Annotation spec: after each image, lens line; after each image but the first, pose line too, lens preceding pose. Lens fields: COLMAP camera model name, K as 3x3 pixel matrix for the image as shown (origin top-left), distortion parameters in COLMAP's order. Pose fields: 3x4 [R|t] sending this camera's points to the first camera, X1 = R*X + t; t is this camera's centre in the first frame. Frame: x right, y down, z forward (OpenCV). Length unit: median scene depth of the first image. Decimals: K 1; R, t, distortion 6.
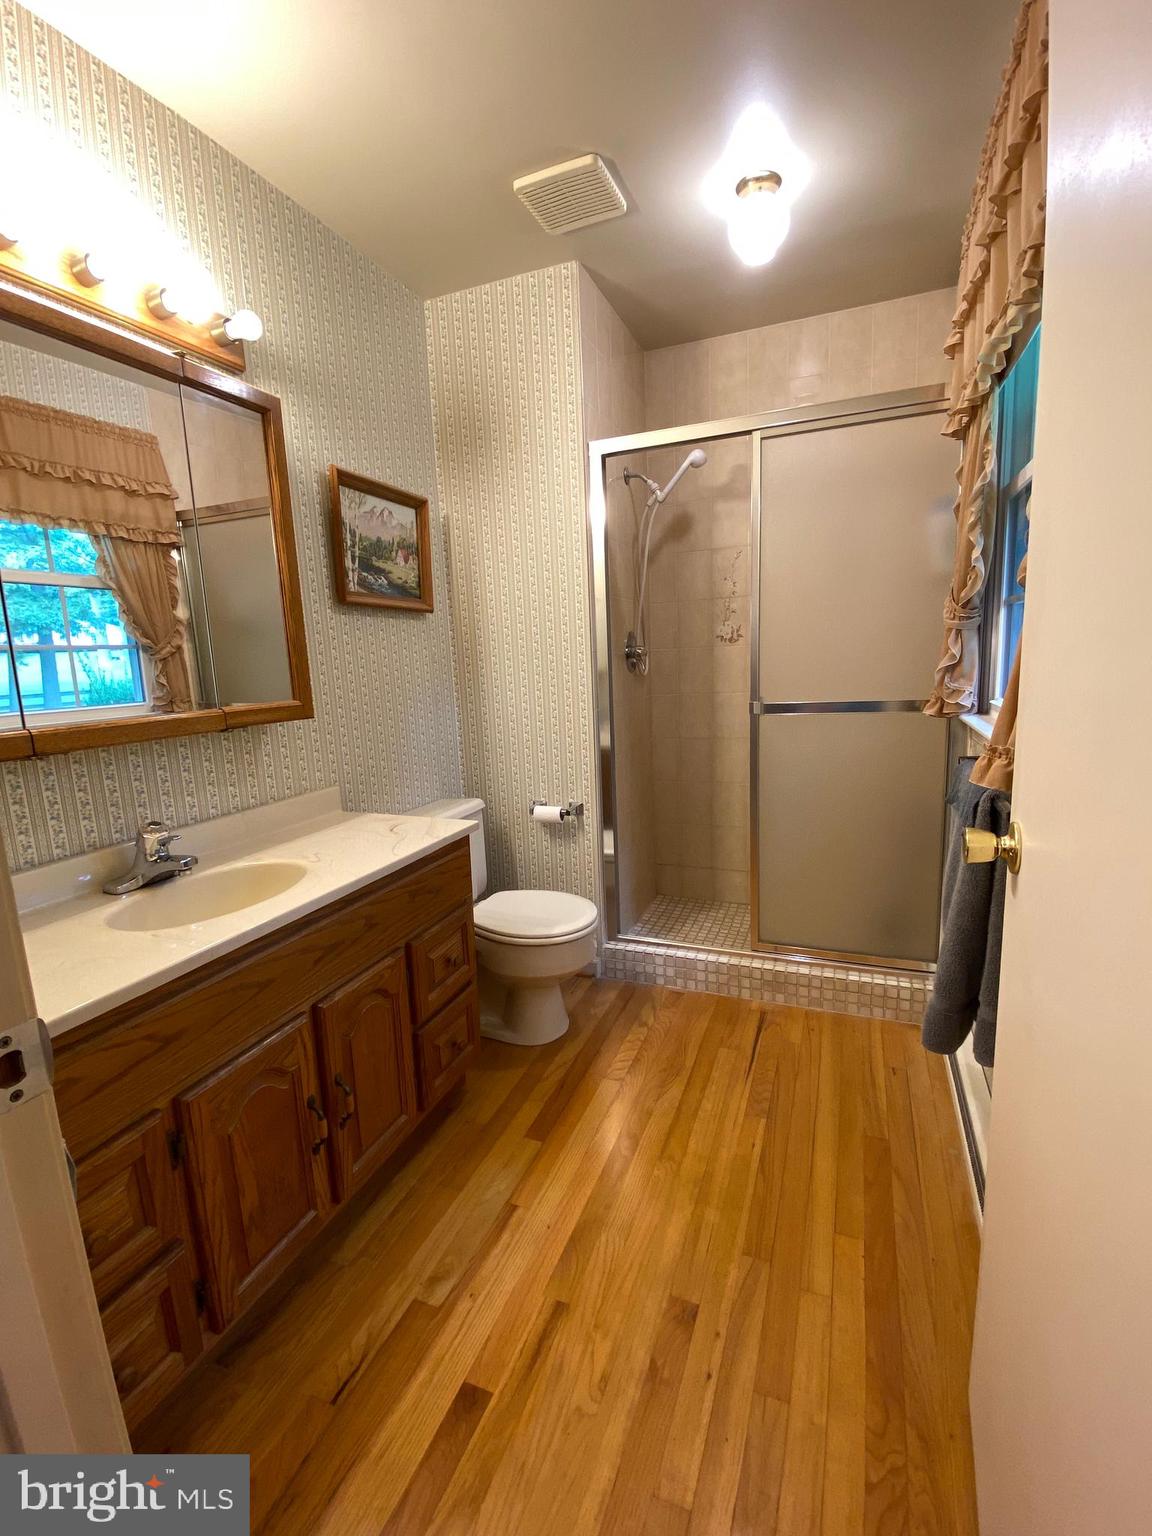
lens RADIAL K [[672.3, 0, 576.0], [0, 672.3, 768.0], [0, 0, 1]] dist [0.000212, 0.000033]
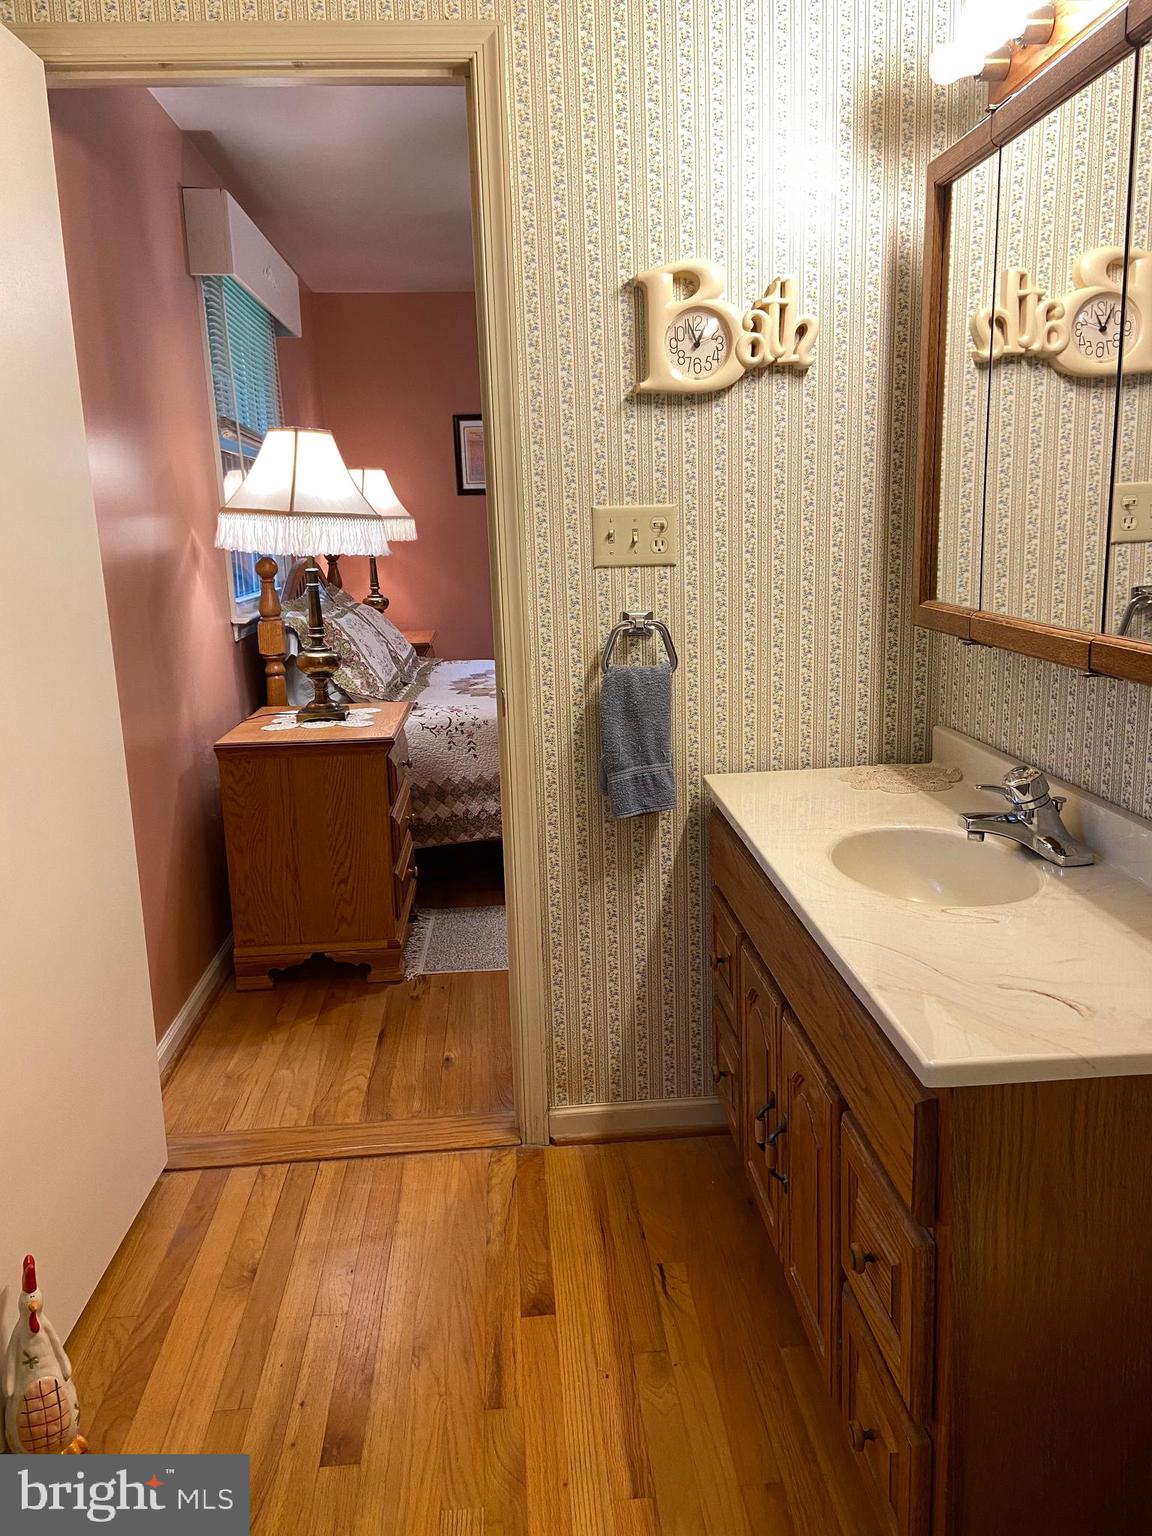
lens RADIAL K [[1156.7, 0, 576.0], [0, 1156.7, 768.0], [0, 0, 1]] dist [0.092519, 0.001888]
pose [[-0.894580, 0.158961, -0.417682, 0.365615], [-0.001628, 0.933439, 0.358733, -0.411724], [0.446905, 0.321595, -0.834777, 2.019593]]
